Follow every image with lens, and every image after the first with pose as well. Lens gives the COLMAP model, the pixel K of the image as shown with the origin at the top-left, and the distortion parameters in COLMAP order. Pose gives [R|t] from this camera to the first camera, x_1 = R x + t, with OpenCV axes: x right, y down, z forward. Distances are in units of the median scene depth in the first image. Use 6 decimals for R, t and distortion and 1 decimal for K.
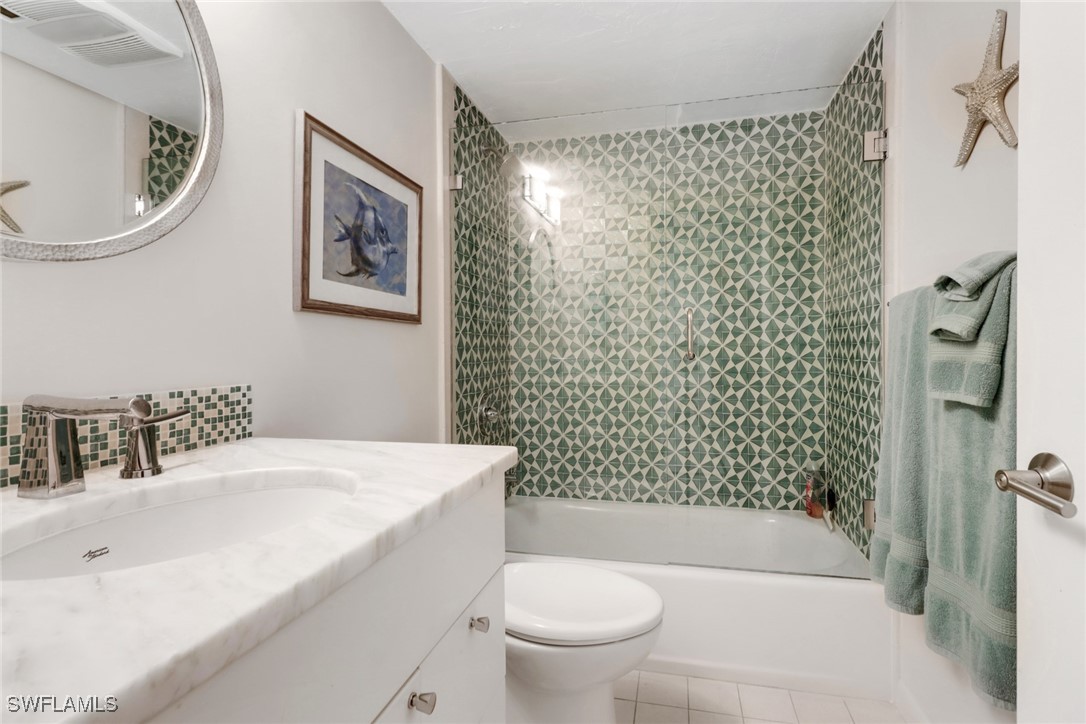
lens RADIAL K [[500.0, 0, 546.0], [0, 500.0, 342.8], [0, 0, 1]] dist [0.002667, -0.013306]
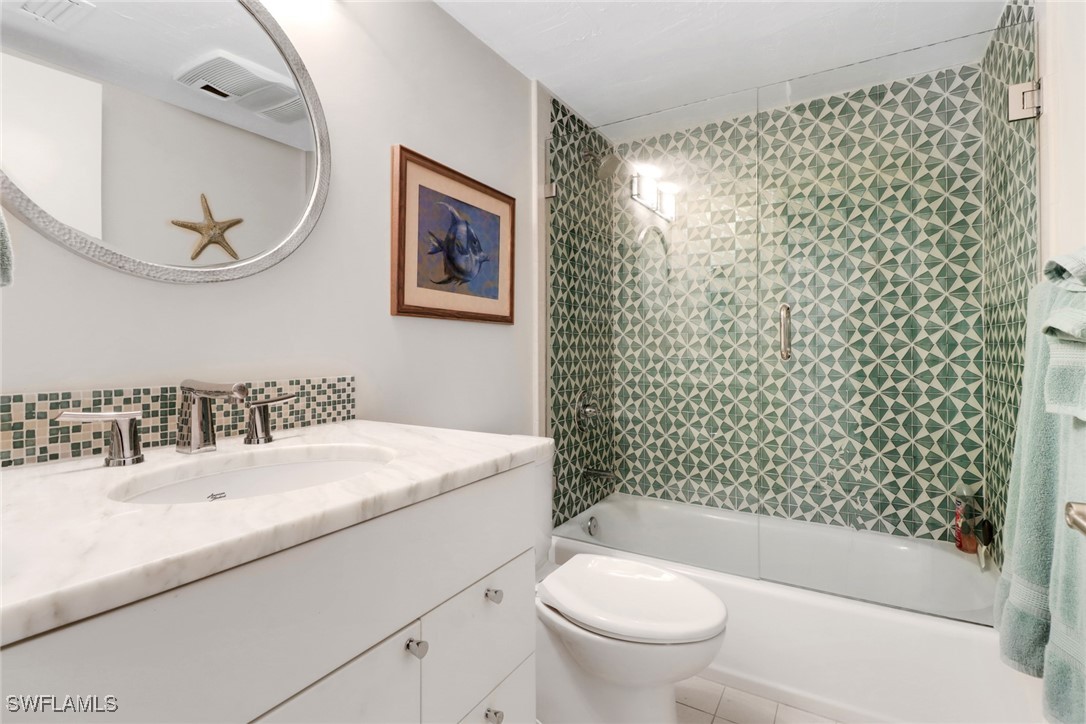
lens RADIAL K [[500.0, 0, 546.0], [0, 500.0, 342.8], [0, 0, 1]] dist [0.002667, -0.013306]
pose [[0.949084, 0.002408, -0.315013, 0.131466], [-0.001287, 0.999992, 0.003768, -0.001785], [0.315019, -0.003171, 0.949080, -0.007617]]
